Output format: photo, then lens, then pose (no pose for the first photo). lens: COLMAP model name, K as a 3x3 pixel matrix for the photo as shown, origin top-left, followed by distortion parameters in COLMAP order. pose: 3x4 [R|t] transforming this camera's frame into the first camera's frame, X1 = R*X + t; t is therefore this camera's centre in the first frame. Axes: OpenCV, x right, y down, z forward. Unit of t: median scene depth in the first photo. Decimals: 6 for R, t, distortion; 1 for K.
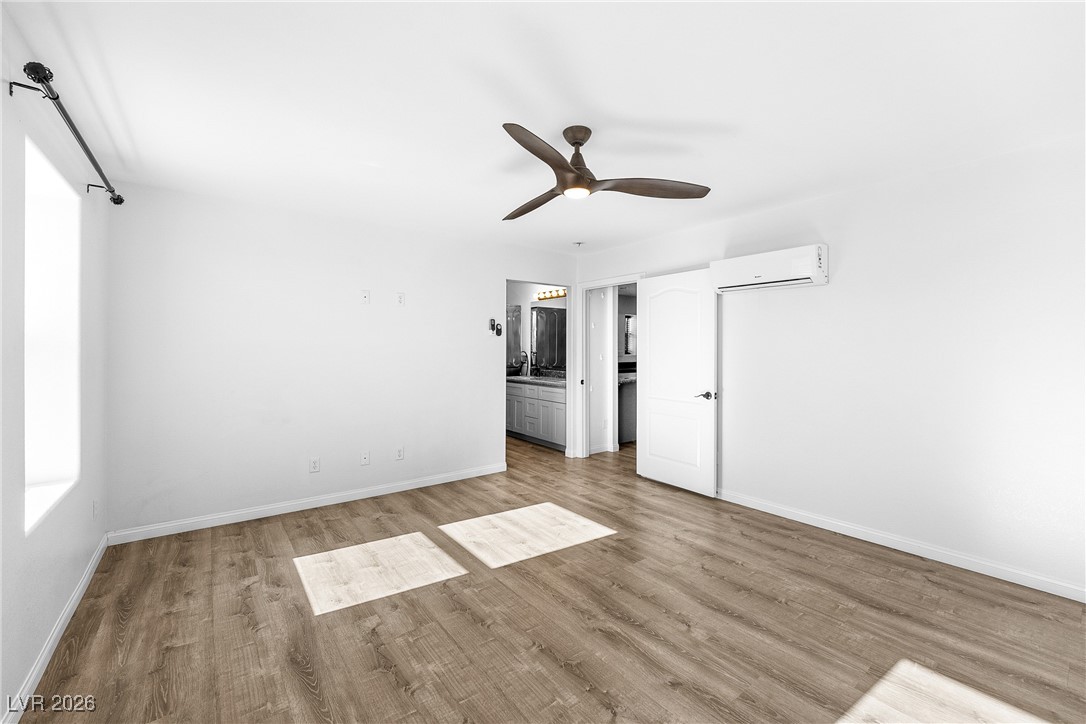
lens RADIAL K [[442.9, 0, 541.1], [0, 442.9, 356.2], [0, 0, 1]] dist [-0.020048, 0.000221]
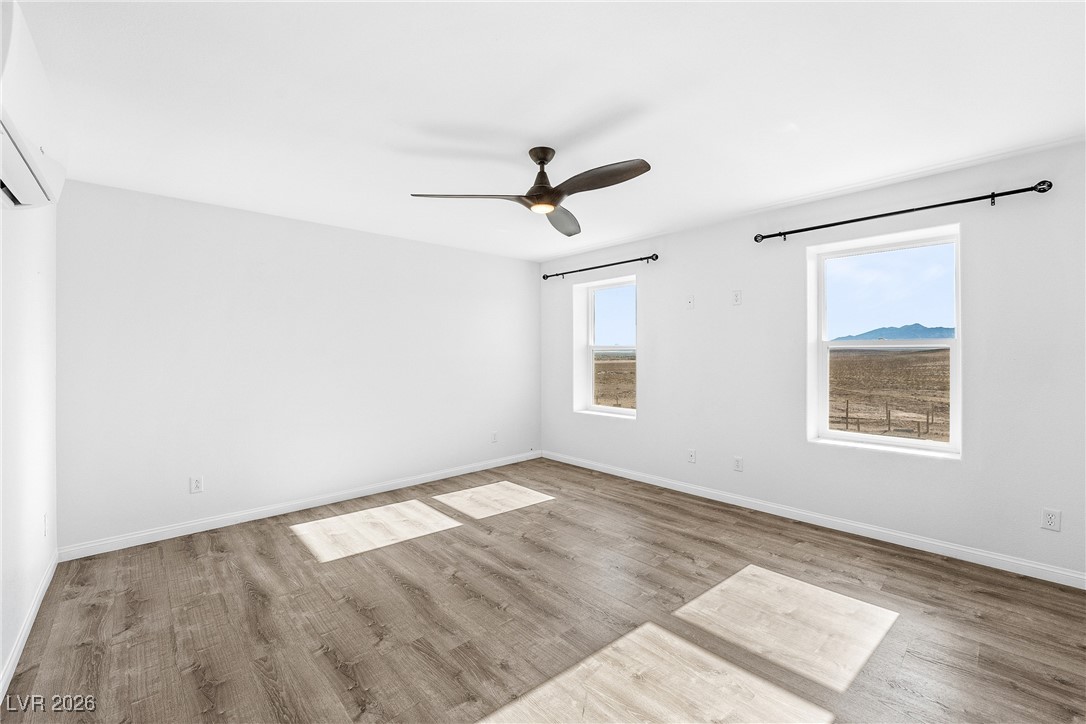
lens RADIAL K [[442.9, 0, 541.1], [0, 442.9, 357.1], [0, 0, 1]] dist [-0.020048, 0.000221]
pose [[-0.995334, 0.004635, -0.096375, 0.186085], [0.001802, 0.999564, 0.029464, -0.035002], [0.096469, 0.029153, -0.994909, 2.018072]]
